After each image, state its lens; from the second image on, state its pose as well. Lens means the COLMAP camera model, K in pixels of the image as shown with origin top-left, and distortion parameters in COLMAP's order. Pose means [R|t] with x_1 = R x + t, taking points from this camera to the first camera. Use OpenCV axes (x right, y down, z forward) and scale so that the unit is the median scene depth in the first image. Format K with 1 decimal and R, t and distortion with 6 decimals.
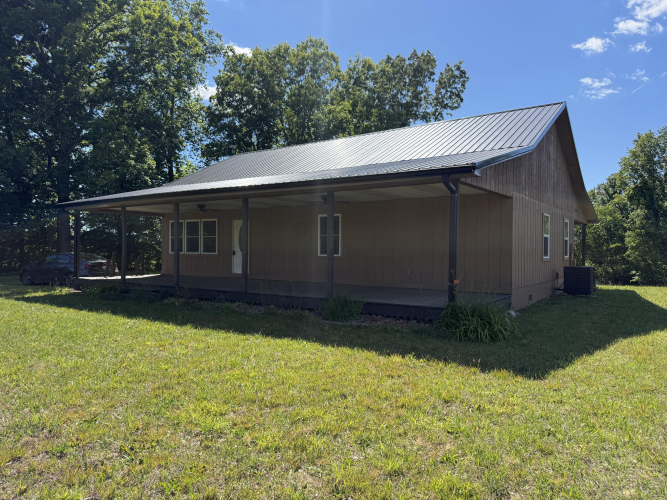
lens RADIAL K [[475.0, 0, 333.5], [0, 475.0, 250.0], [0, 0, 1]] dist [0.087349, -0.099162]
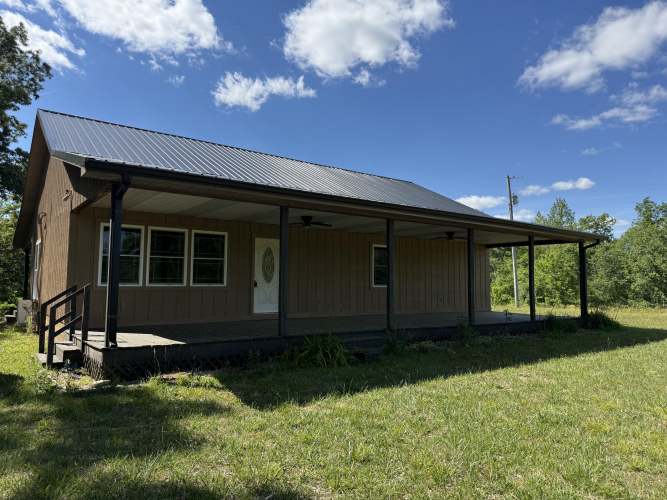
lens RADIAL K [[475.0, 0, 333.5], [0, 475.0, 250.0], [0, 0, 1]] dist [0.087349, -0.099162]
pose [[0.298821, 0.048034, 0.953100, -0.829371], [-0.009115, 0.998831, -0.047481, -0.011426], [-0.954266, 0.005500, 0.298909, 0.658058]]
